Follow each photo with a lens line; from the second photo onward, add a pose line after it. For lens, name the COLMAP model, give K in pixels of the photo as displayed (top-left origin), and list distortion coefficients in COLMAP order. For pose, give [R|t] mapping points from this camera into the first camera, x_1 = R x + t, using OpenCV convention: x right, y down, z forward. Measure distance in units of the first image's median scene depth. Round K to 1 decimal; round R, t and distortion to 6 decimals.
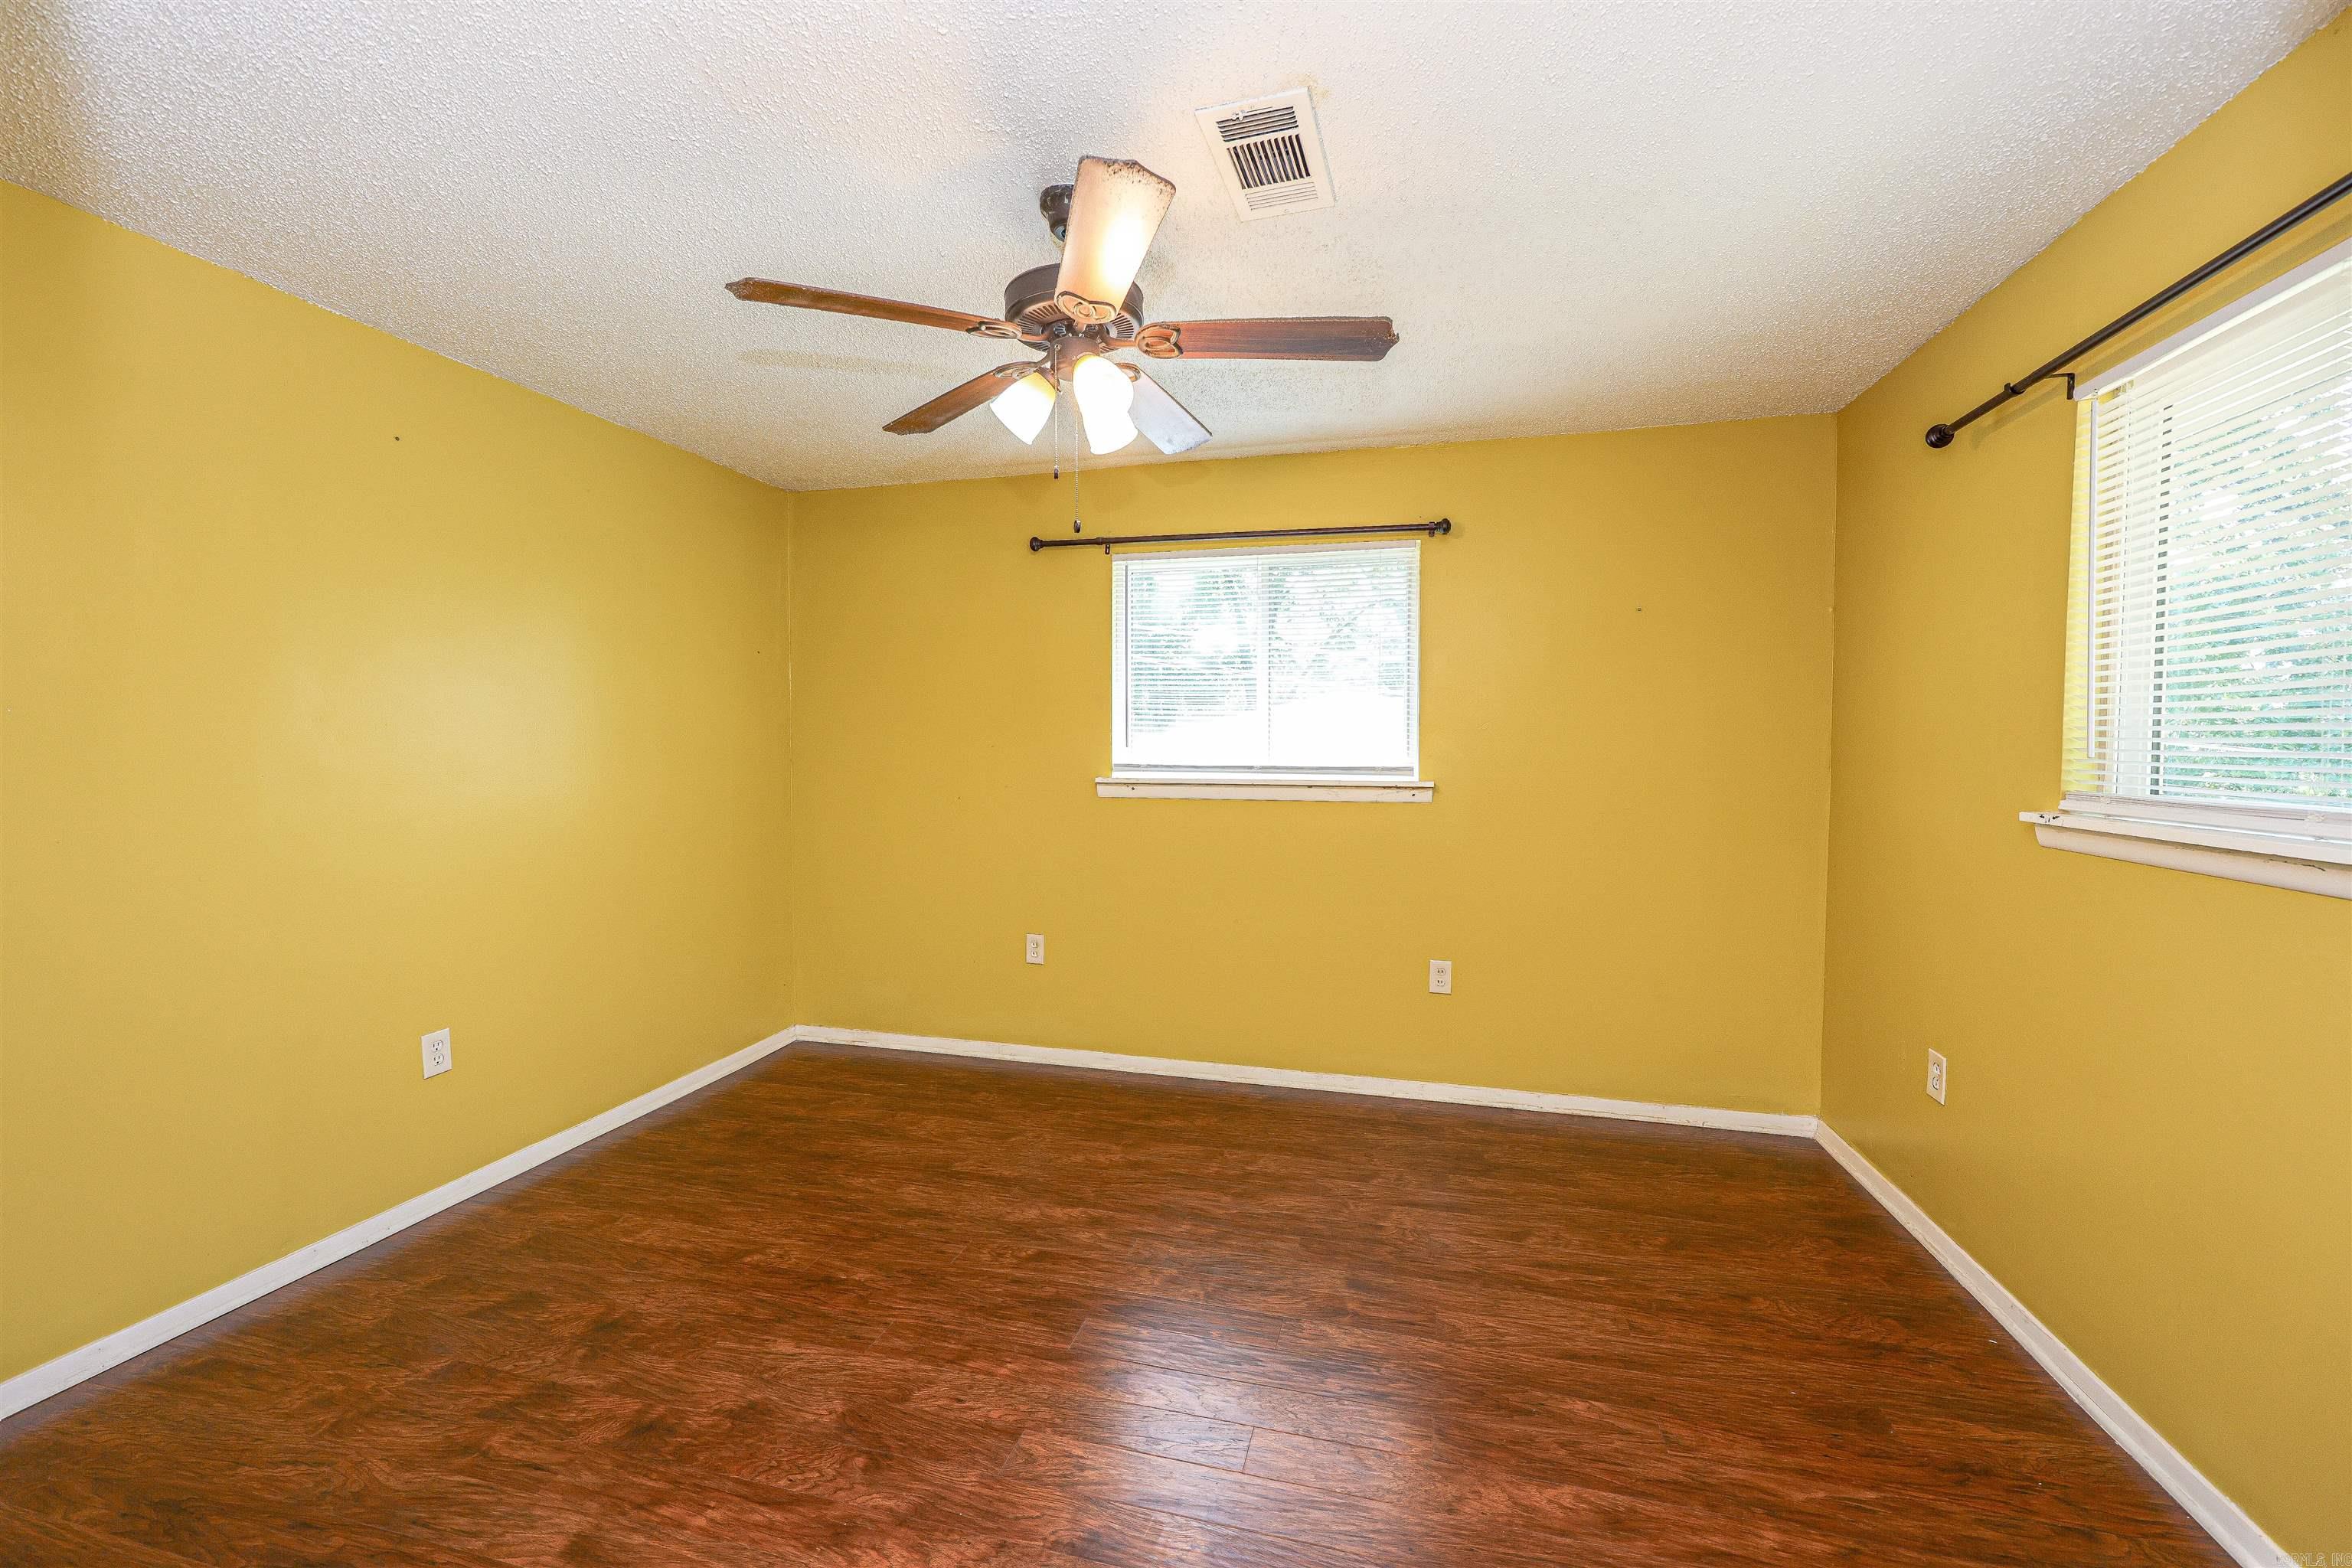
lens RADIAL K [[944.3, 0, 1159.3], [0, 944.3, 787.2], [0, 0, 1]] dist [-0.002534, 0.000249]
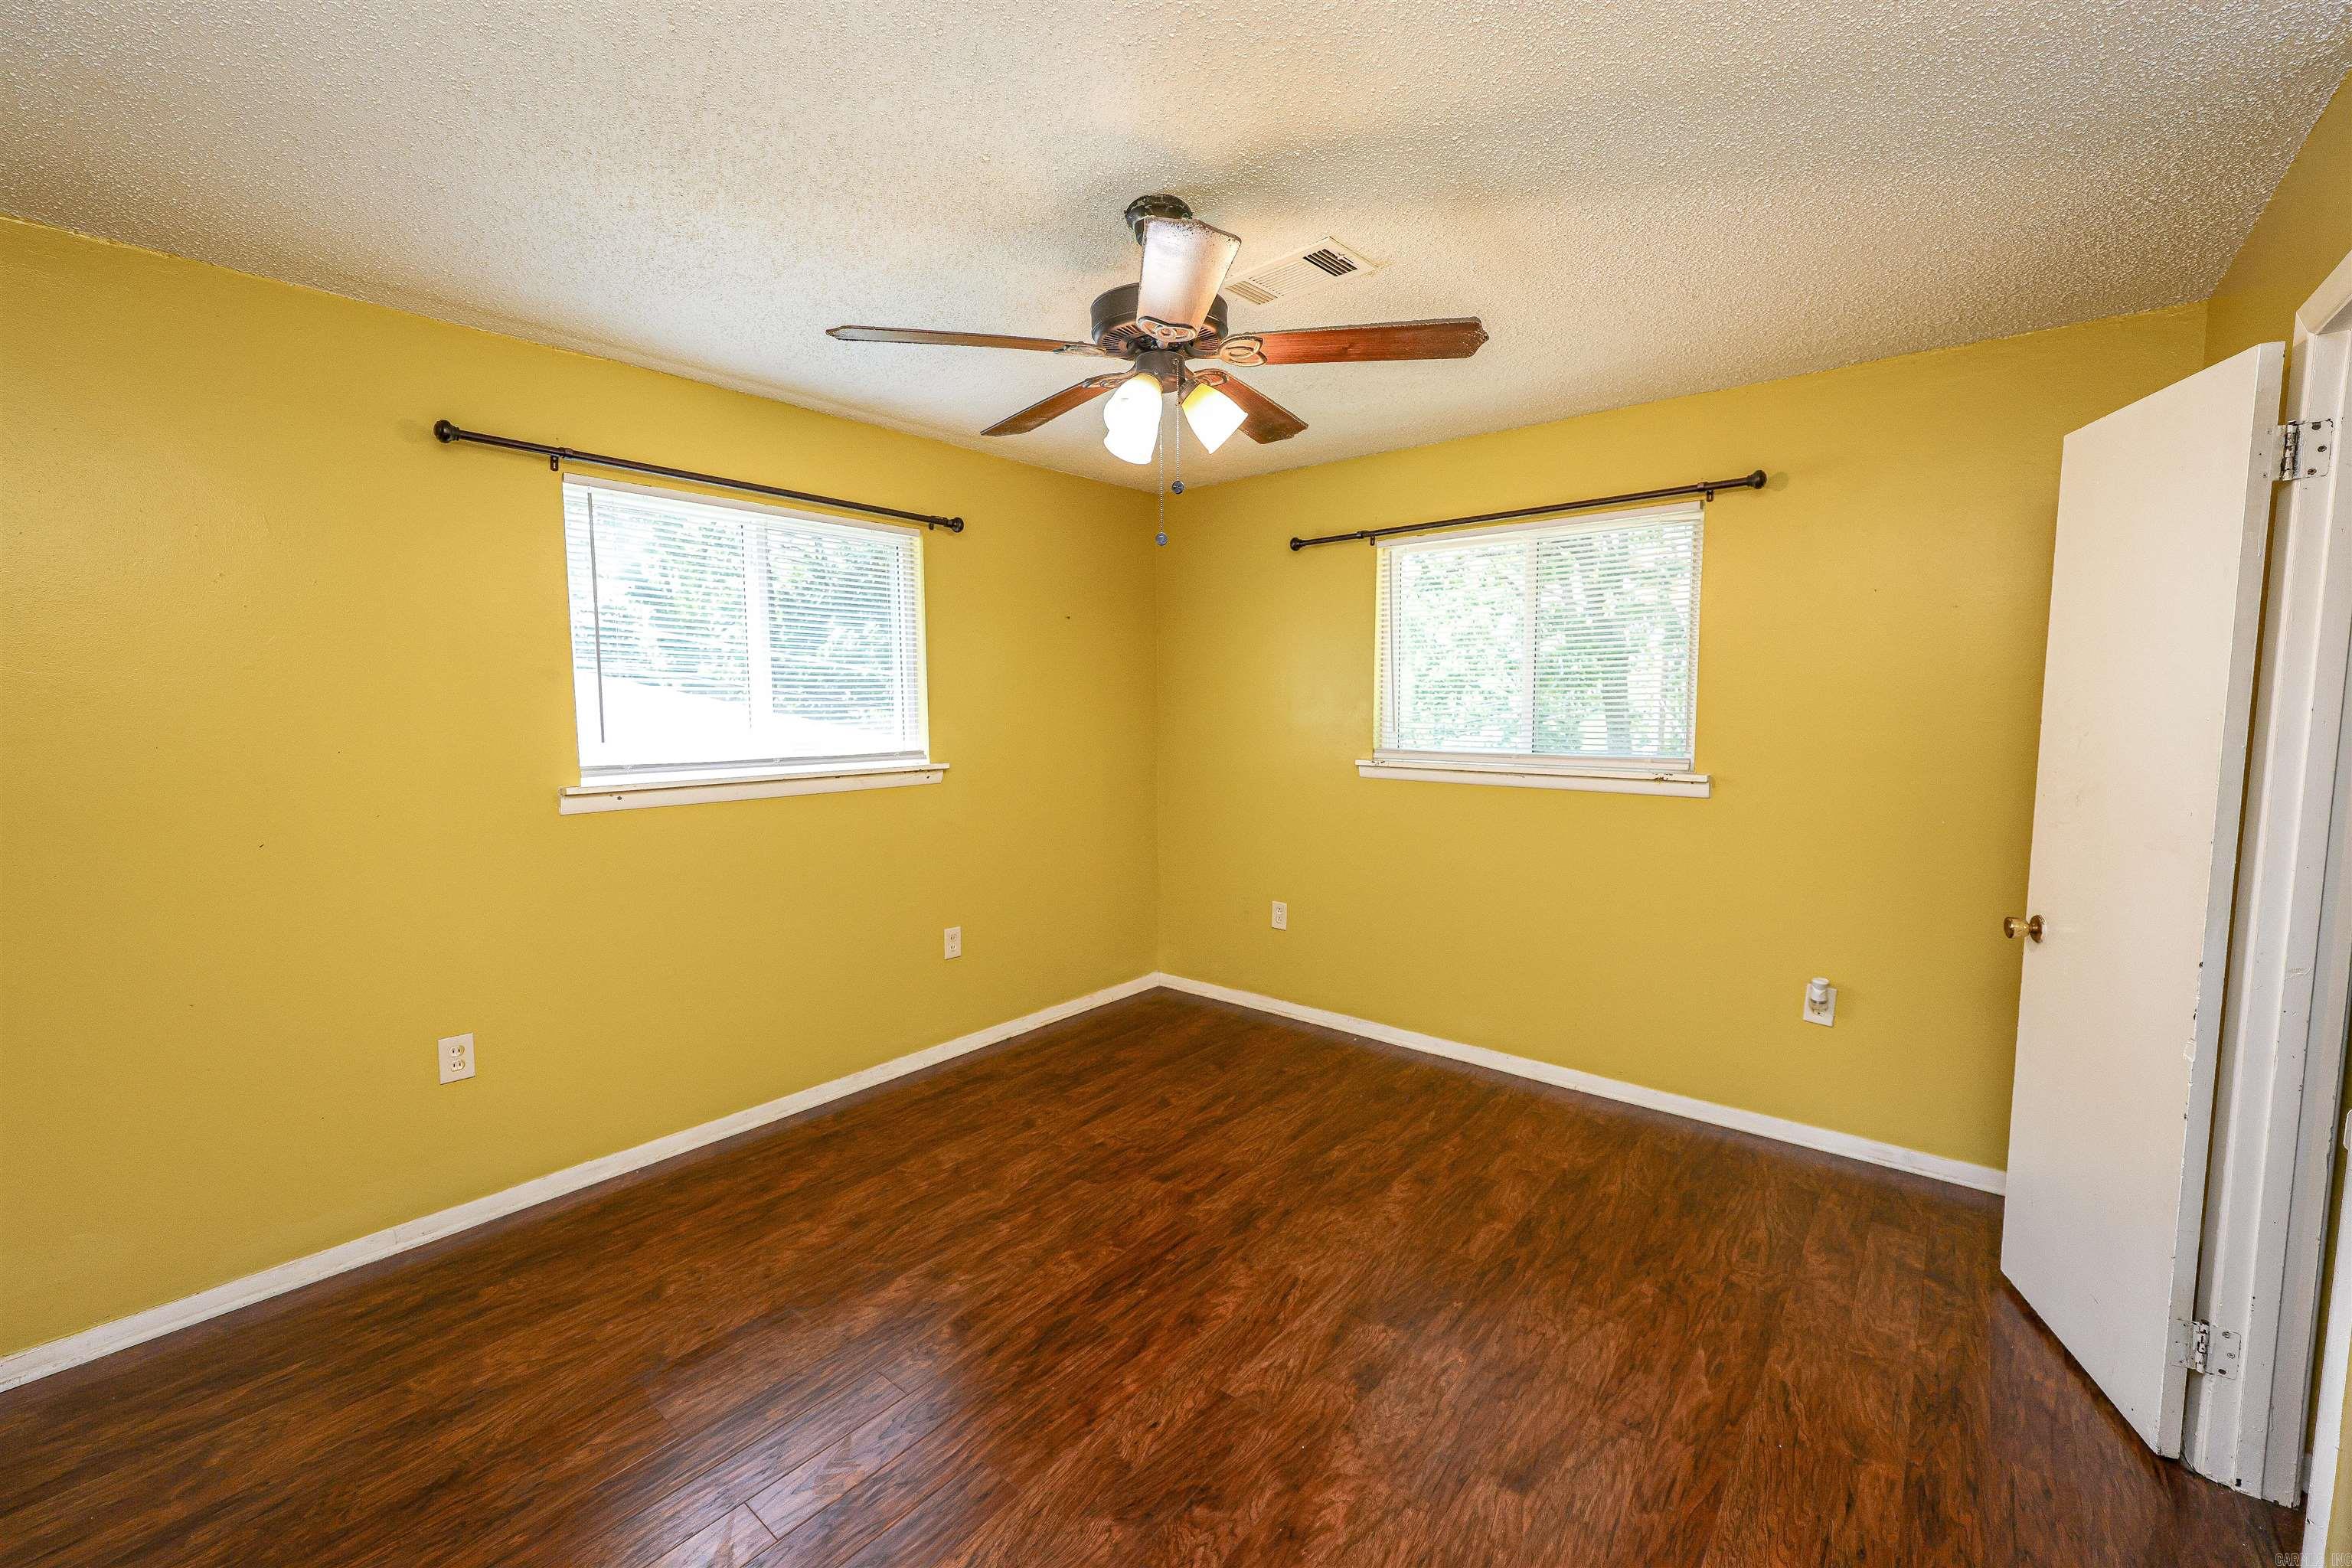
lens RADIAL K [[944.3, 0, 1199.5], [0, 944.3, 785.7], [0, 0, 1]] dist [-0.002534, 0.000249]
pose [[0.413334, -0.087176, 0.906397, -0.657079], [0.045134, 0.996145, 0.075226, -0.055939], [-0.909460, 0.009816, 0.415675, 0.345921]]
